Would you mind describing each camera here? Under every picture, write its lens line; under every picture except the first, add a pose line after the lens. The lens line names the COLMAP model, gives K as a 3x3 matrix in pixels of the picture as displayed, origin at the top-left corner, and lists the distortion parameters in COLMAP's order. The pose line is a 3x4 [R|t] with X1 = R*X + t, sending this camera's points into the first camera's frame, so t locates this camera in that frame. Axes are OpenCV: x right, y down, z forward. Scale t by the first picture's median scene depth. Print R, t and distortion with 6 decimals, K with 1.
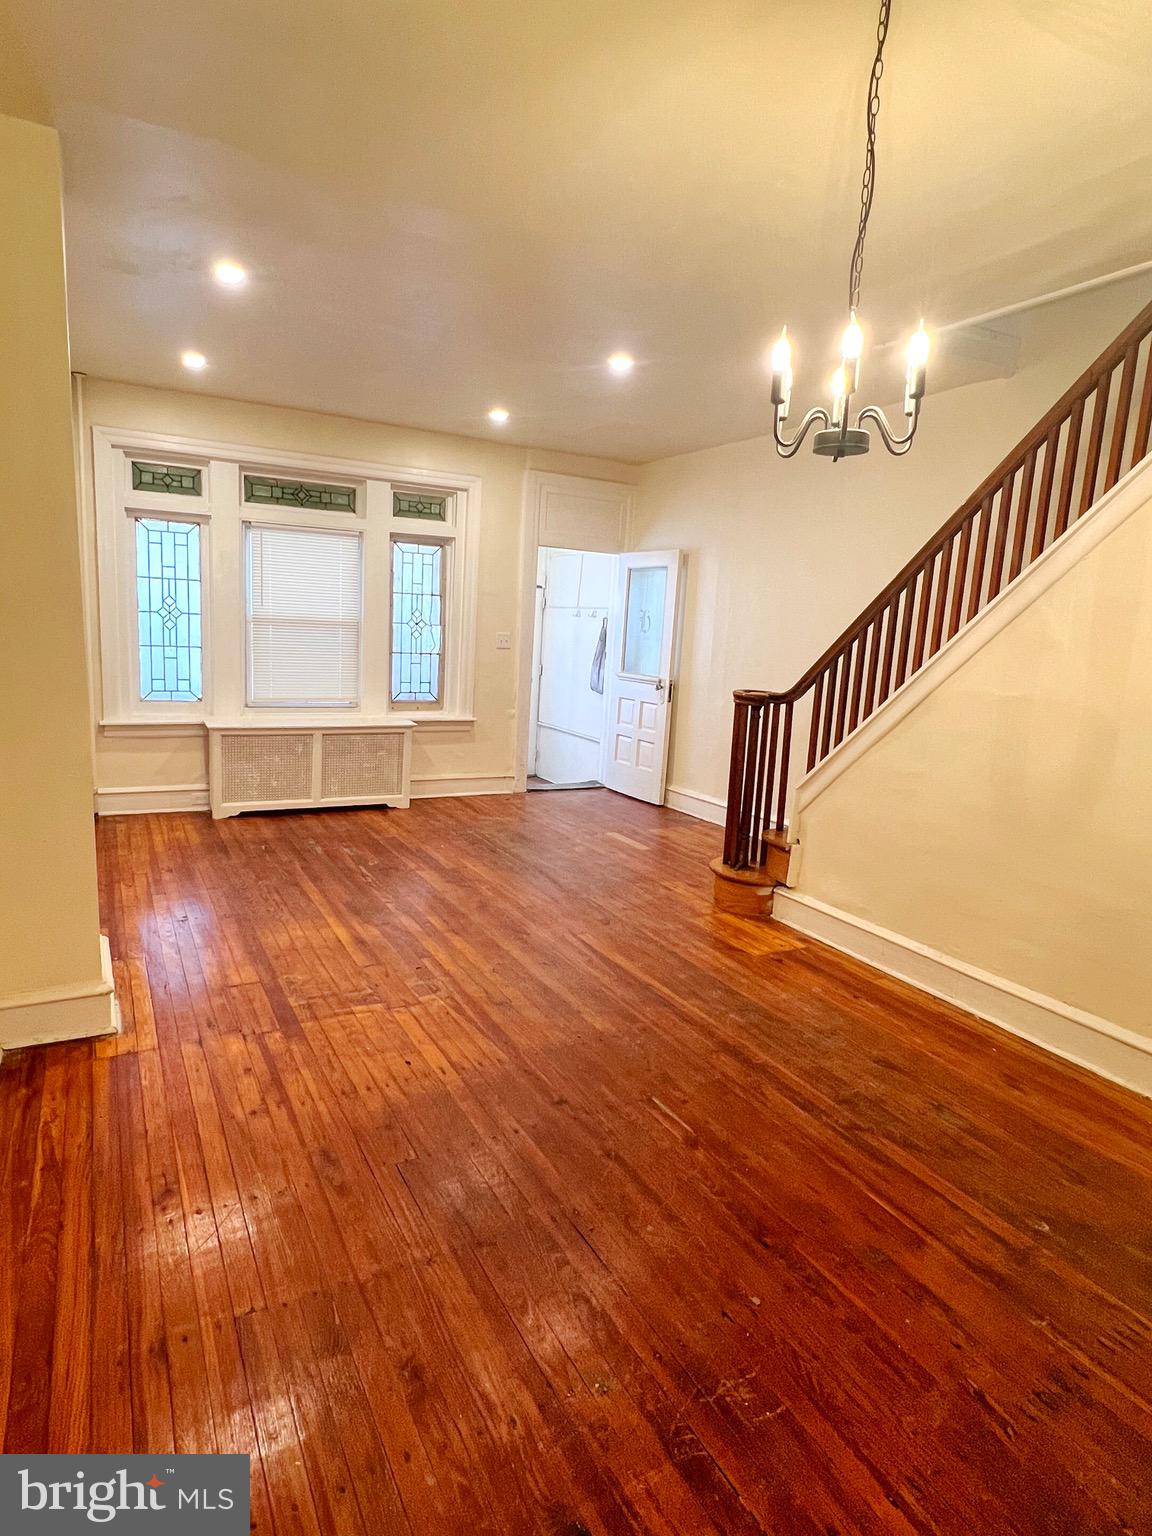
lens RADIAL K [[872.9, 0, 570.9], [0, 872.9, 769.7], [0, 0, 1]] dist [-0.001074, -0.000616]
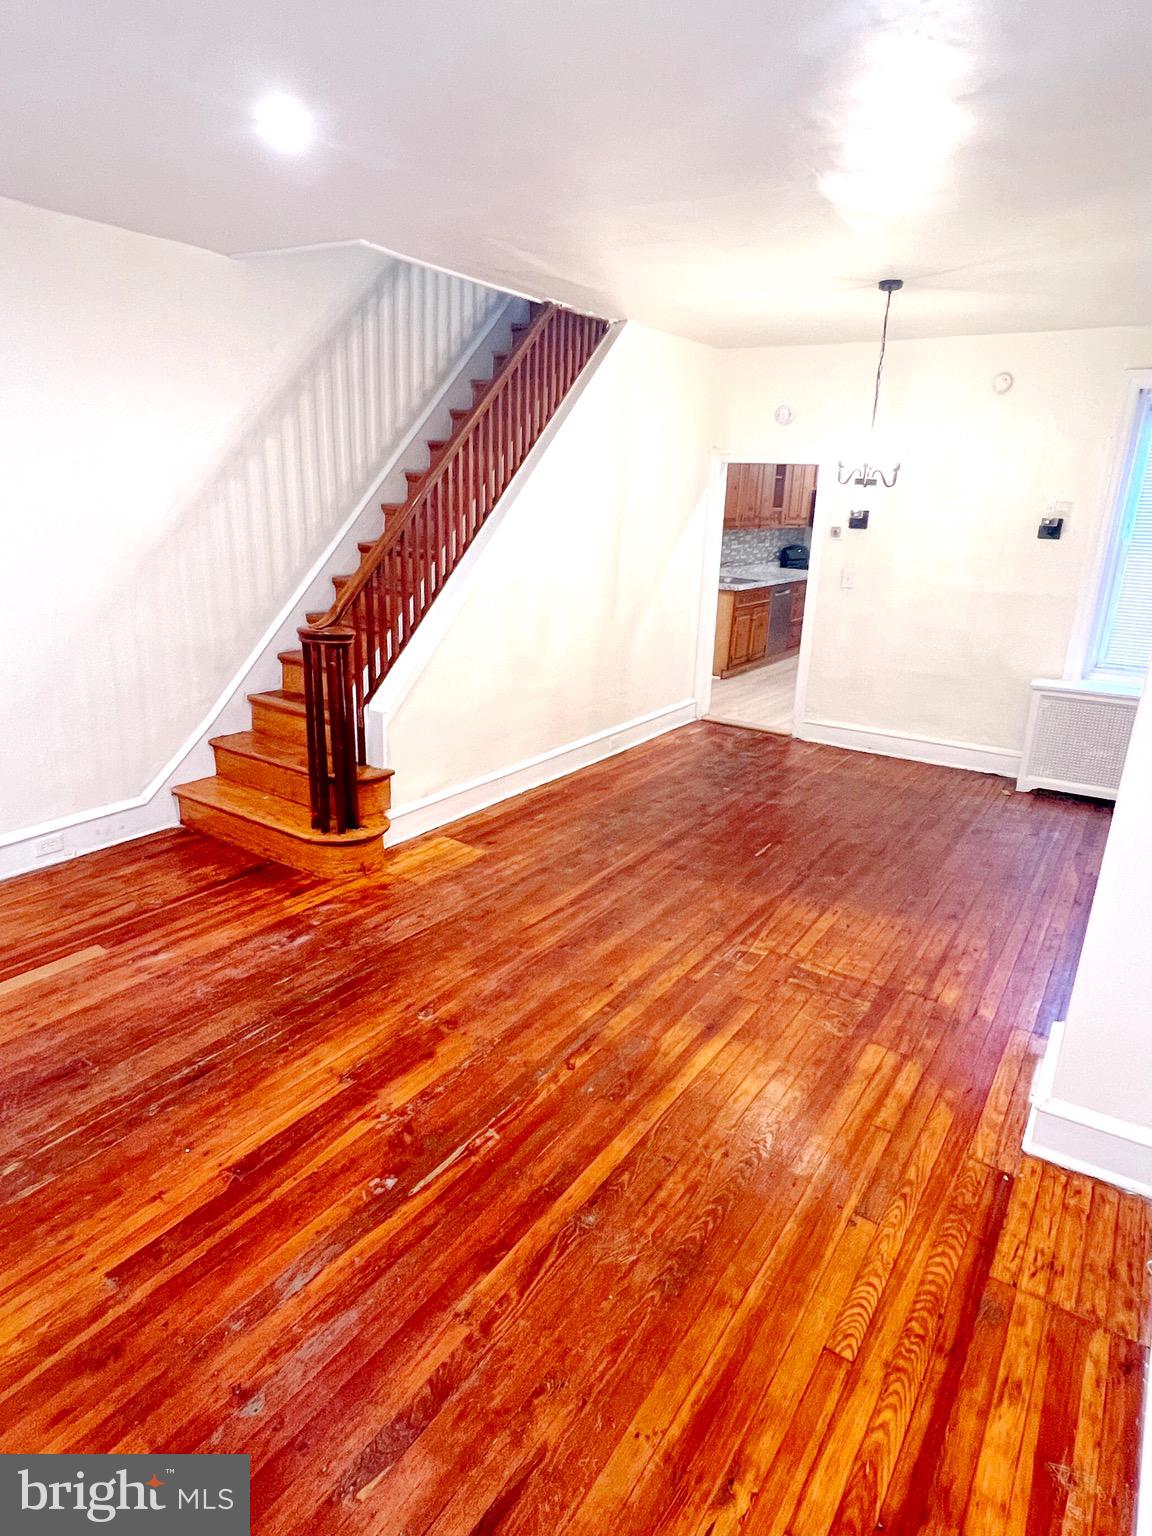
lens RADIAL K [[897.3, 0, 576.2], [0, 897.3, 766.0], [0, 0, 1]] dist [-0.000464, -0.000294]
pose [[-0.467245, -0.323106, 0.822973, -0.557226], [0.089987, 0.908617, 0.407821, -0.255069], [-0.879537, 0.264609, -0.395471, 0.990174]]
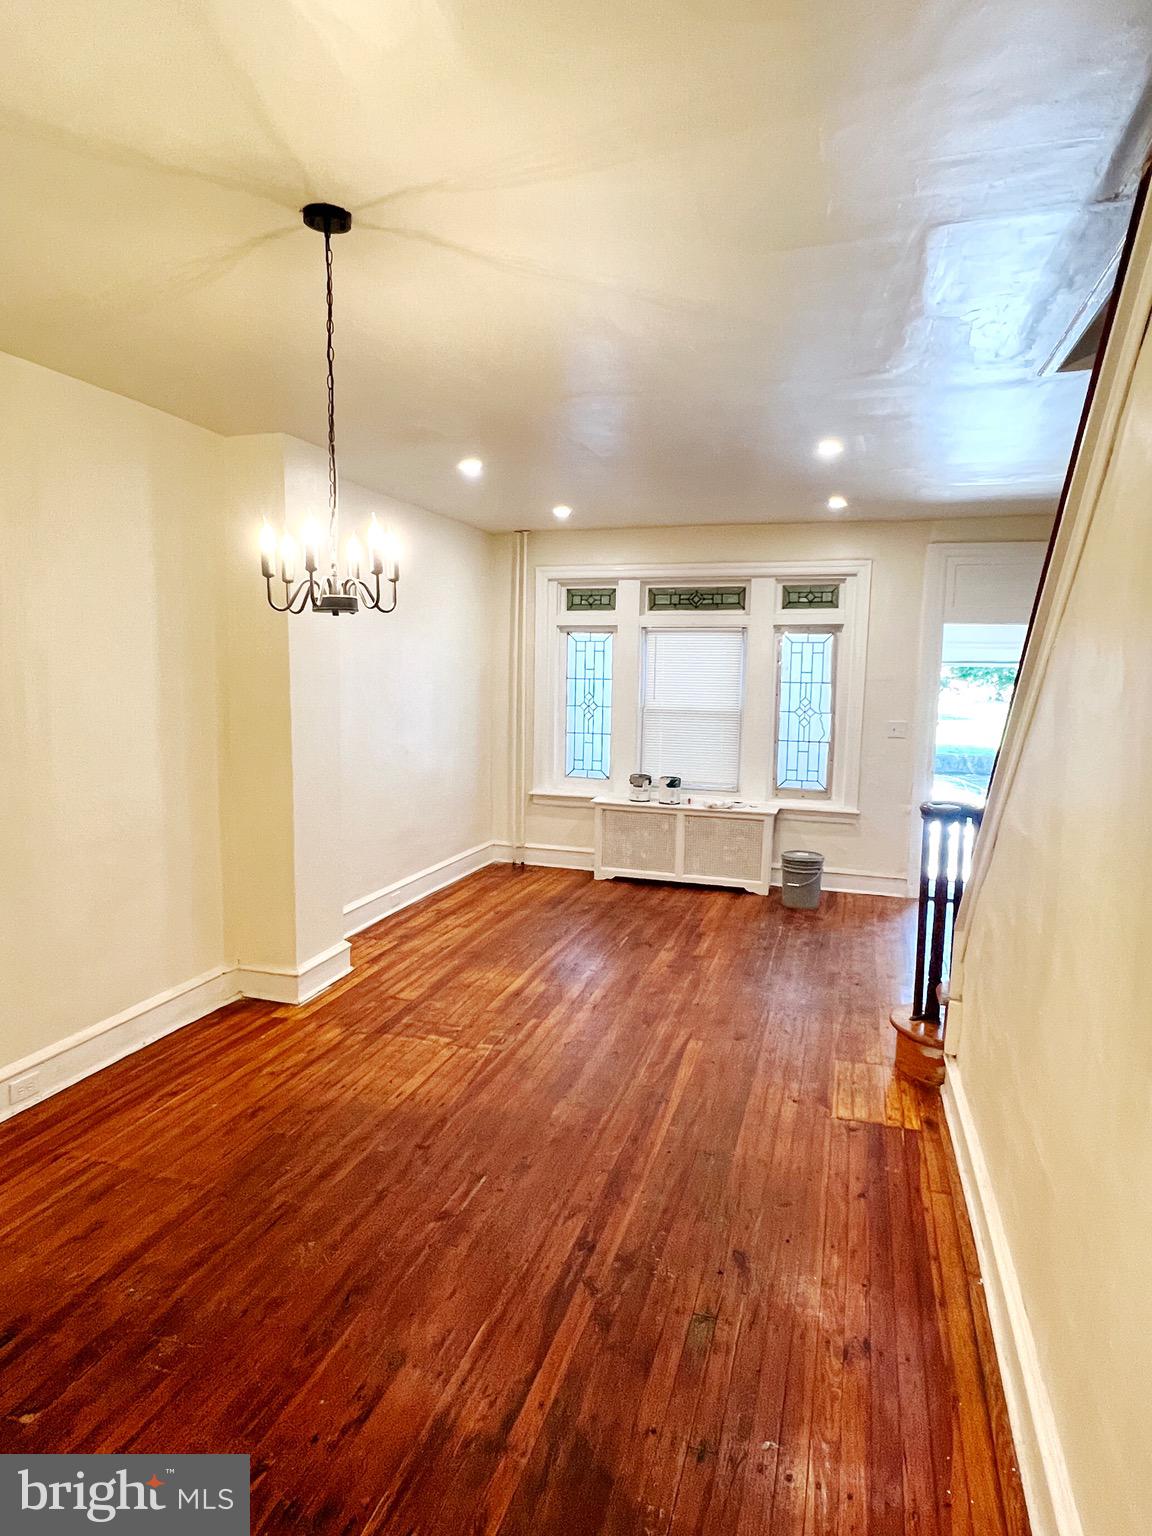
lens RADIAL K [[897.3, 0, 559.9], [0, 897.3, 767.0], [0, 0, 1]] dist [-0.000464, -0.000294]
pose [[0.685311, 0.040173, -0.727142, 0.484237], [-0.100861, 0.994091, -0.040138, -0.045949], [0.721233, 0.100847, 0.685313, 0.133905]]
